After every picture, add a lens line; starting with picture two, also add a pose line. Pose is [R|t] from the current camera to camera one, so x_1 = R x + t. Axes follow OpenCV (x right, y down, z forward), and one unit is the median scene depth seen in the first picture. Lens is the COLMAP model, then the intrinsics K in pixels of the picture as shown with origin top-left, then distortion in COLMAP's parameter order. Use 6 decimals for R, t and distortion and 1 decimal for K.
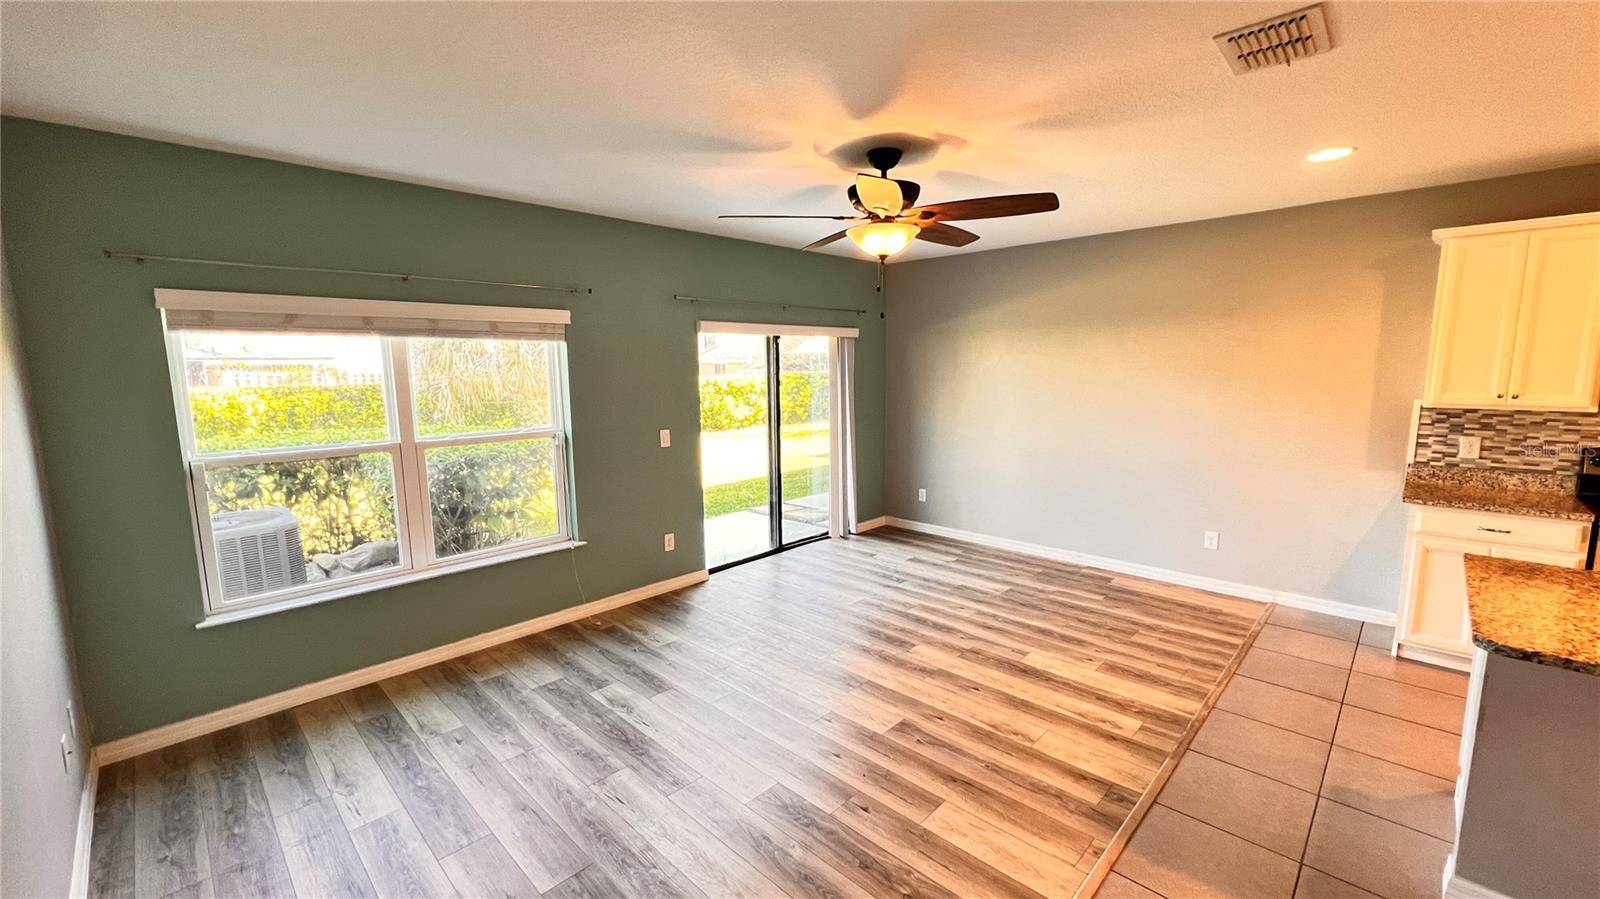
lens RADIAL K [[640.9, 0, 800.0], [0, 640.9, 449.5], [0, 0, 1]] dist [-0.000035, 0.000483]
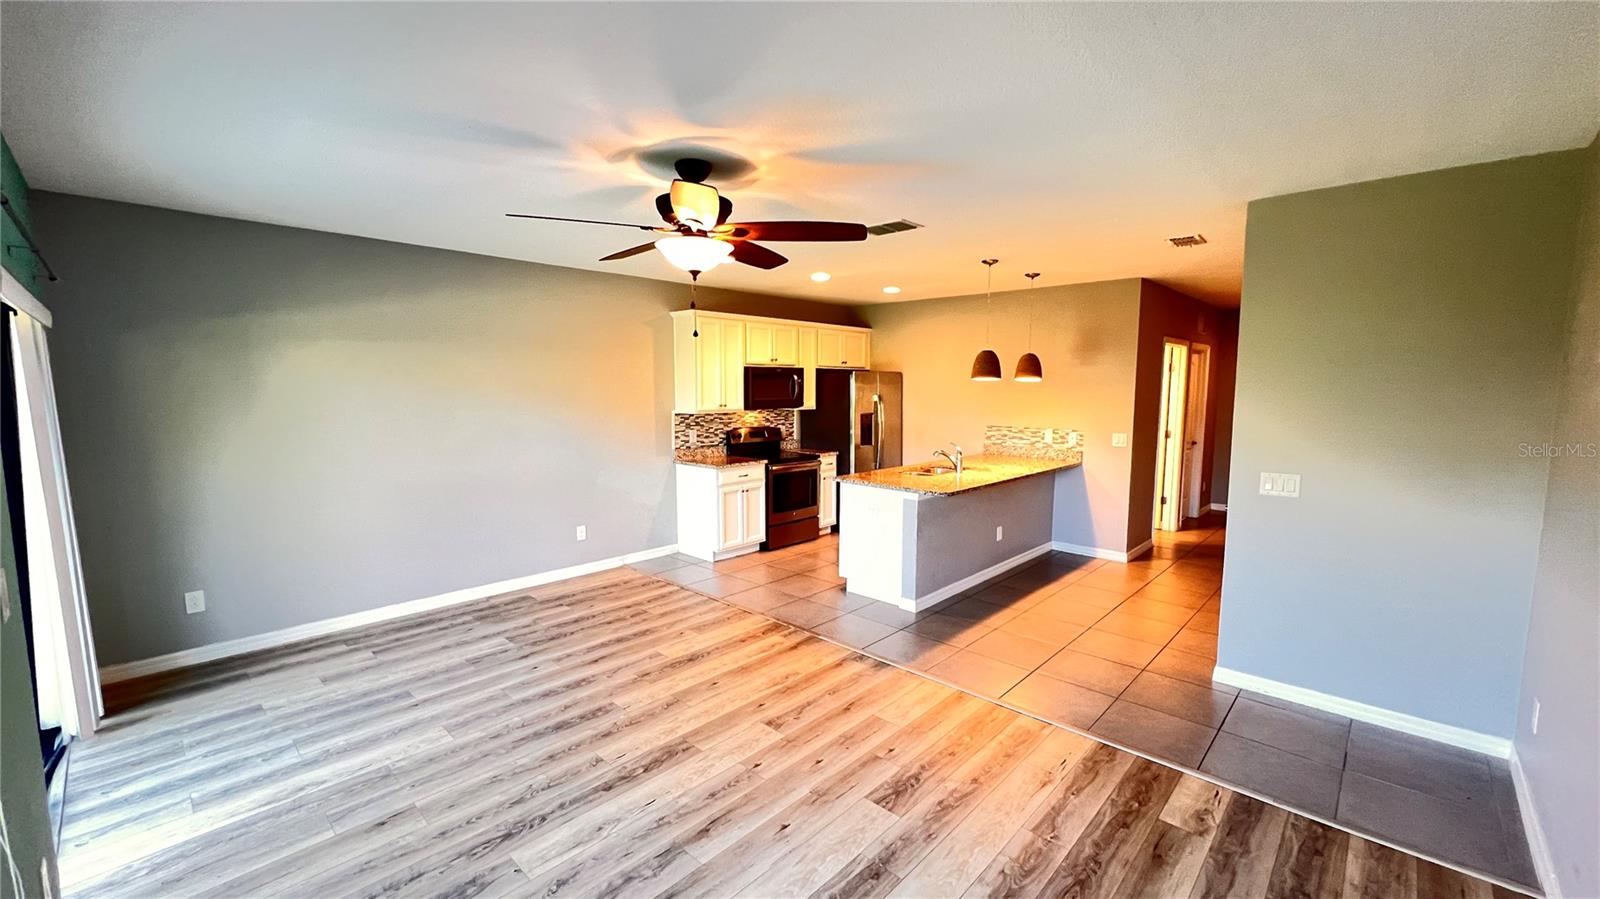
lens RADIAL K [[640.1, 0, 799.2], [0, 640.1, 451.8], [0, 0, 1]] dist [0.000042, 0.000231]
pose [[-0.016657, -0.093560, 0.995474, -0.666751], [0.129474, 0.987028, 0.094933, -0.085736], [-0.991443, 0.130469, -0.004327, 0.700070]]
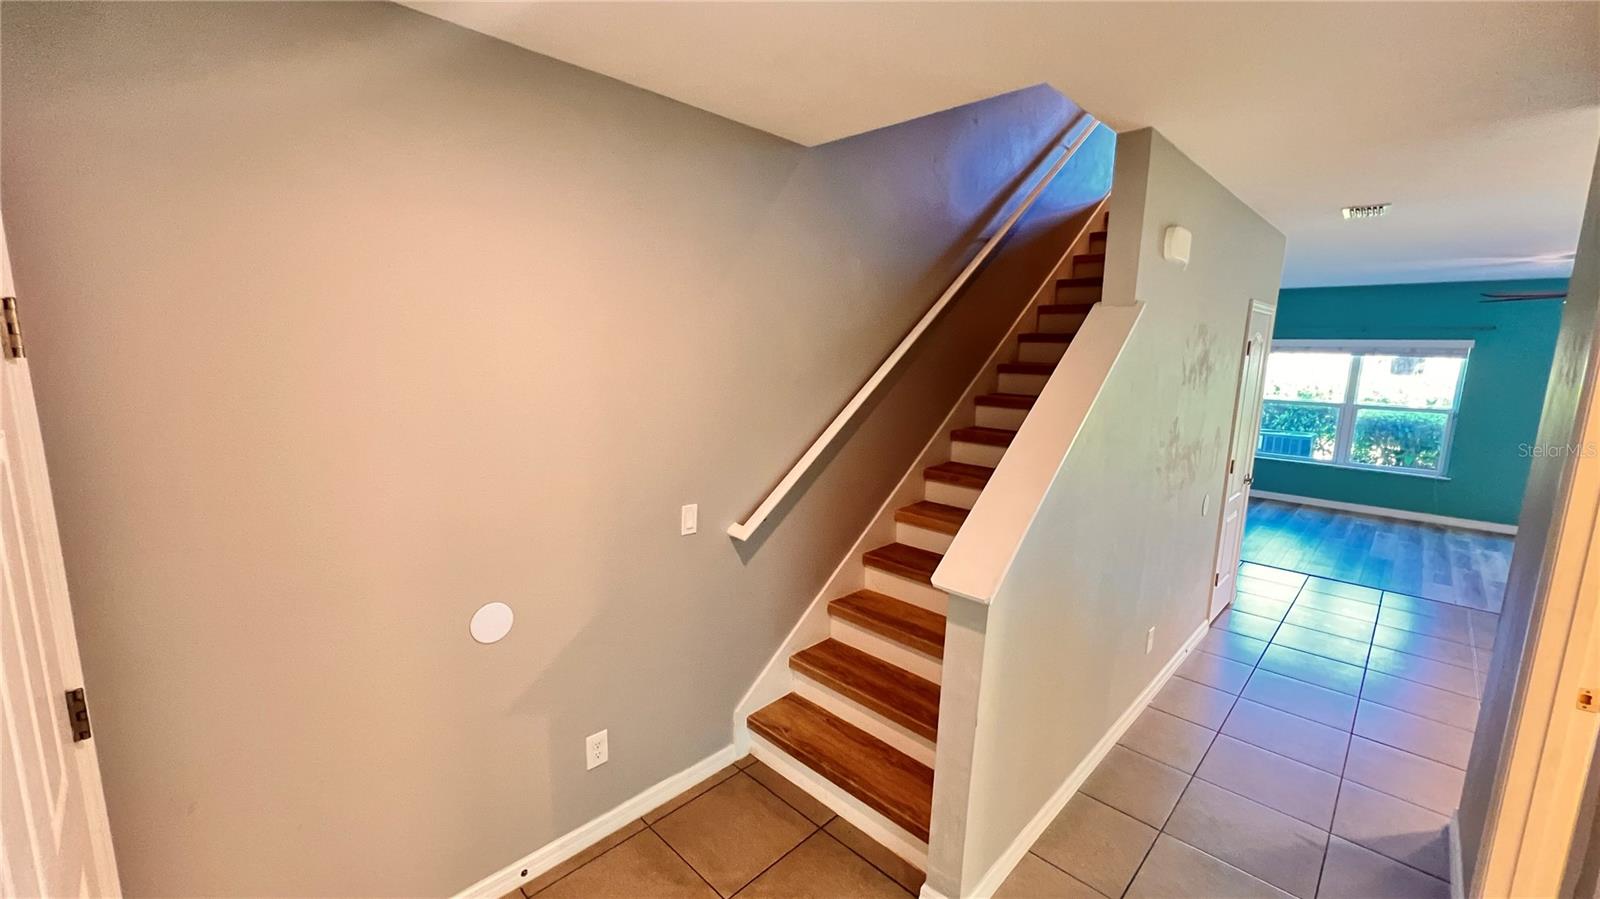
lens RADIAL K [[640.1, 0, 799.2], [0, 640.1, 451.8], [0, 0, 1]] dist [0.000042, 0.000231]
pose [[-0.006002, 0.174966, -0.984556, 1.445820], [-0.146808, 0.973752, 0.173941, 0.039403], [0.989147, 0.145585, 0.019842, -0.796837]]
